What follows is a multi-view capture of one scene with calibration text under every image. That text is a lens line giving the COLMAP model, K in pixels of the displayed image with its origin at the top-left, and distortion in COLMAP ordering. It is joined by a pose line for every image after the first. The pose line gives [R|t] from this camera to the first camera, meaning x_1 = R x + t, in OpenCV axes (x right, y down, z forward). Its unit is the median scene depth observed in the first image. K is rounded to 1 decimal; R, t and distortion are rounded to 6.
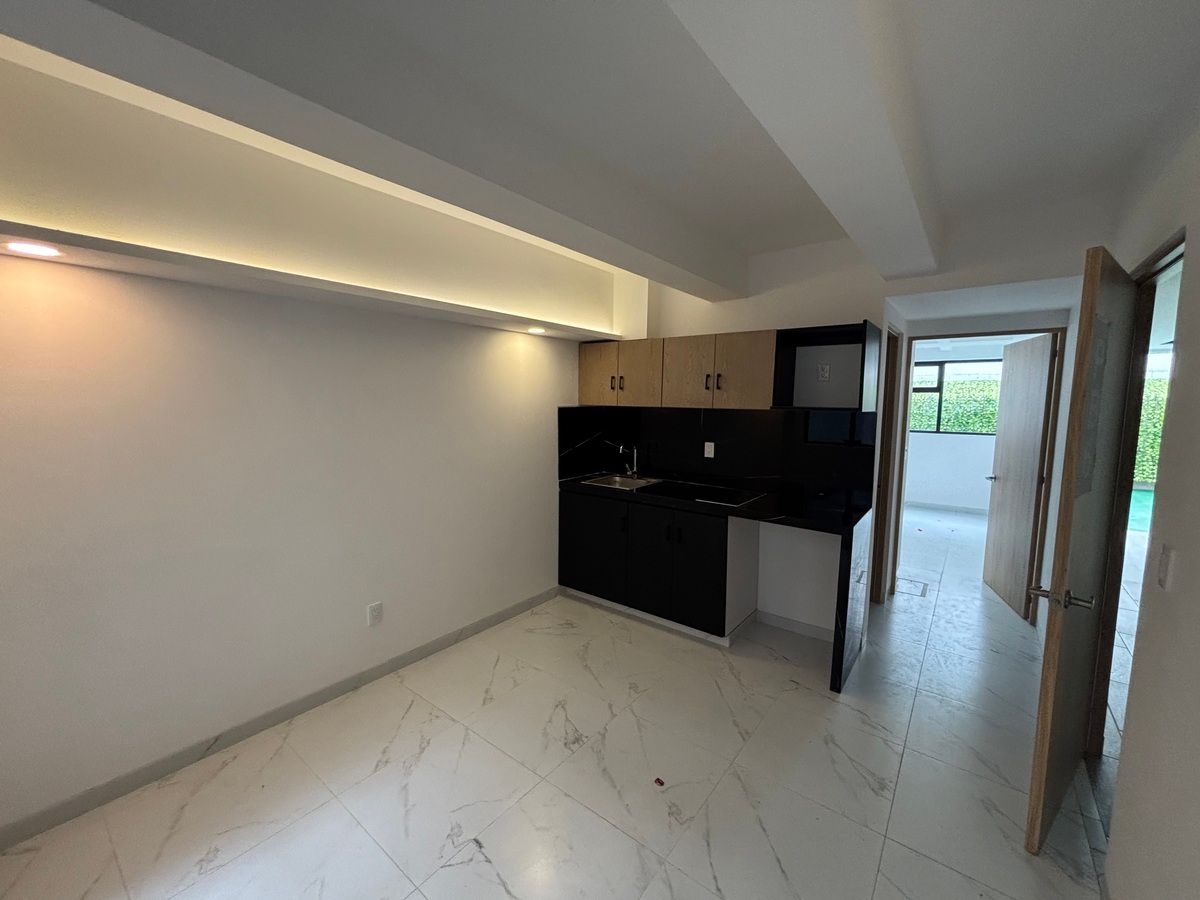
lens RADIAL K [[484.6, 0, 600.0], [0, 484.6, 450.0], [0, 0, 1]] dist [-0.002730, -0.000635]
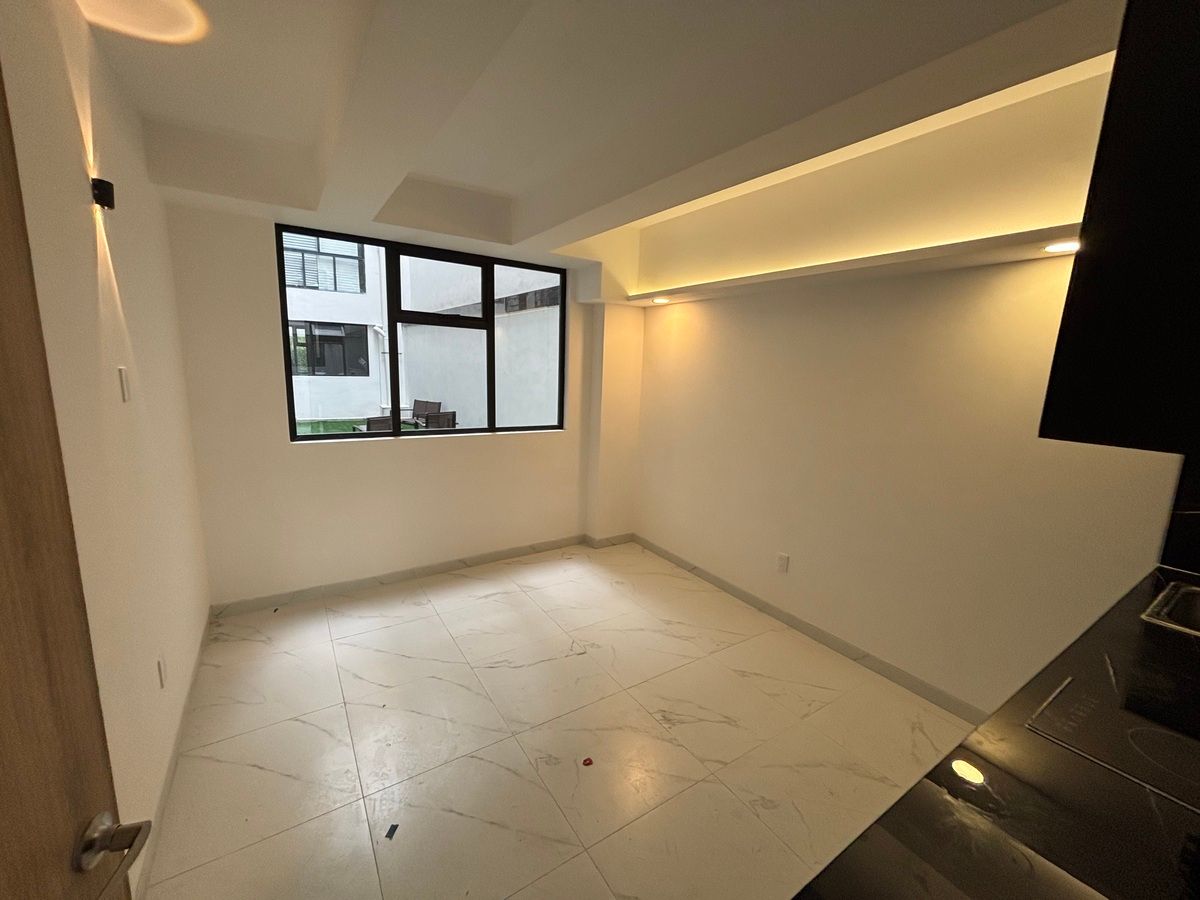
lens RADIAL K [[484.6, 0, 600.0], [0, 484.6, 450.0], [0, 0, 1]] dist [-0.002730, -0.000635]
pose [[-0.312653, 0.152508, -0.937544, 0.839661], [-0.134634, 0.969946, 0.202676, -0.106097], [0.940277, 0.189593, -0.282724, 1.069027]]
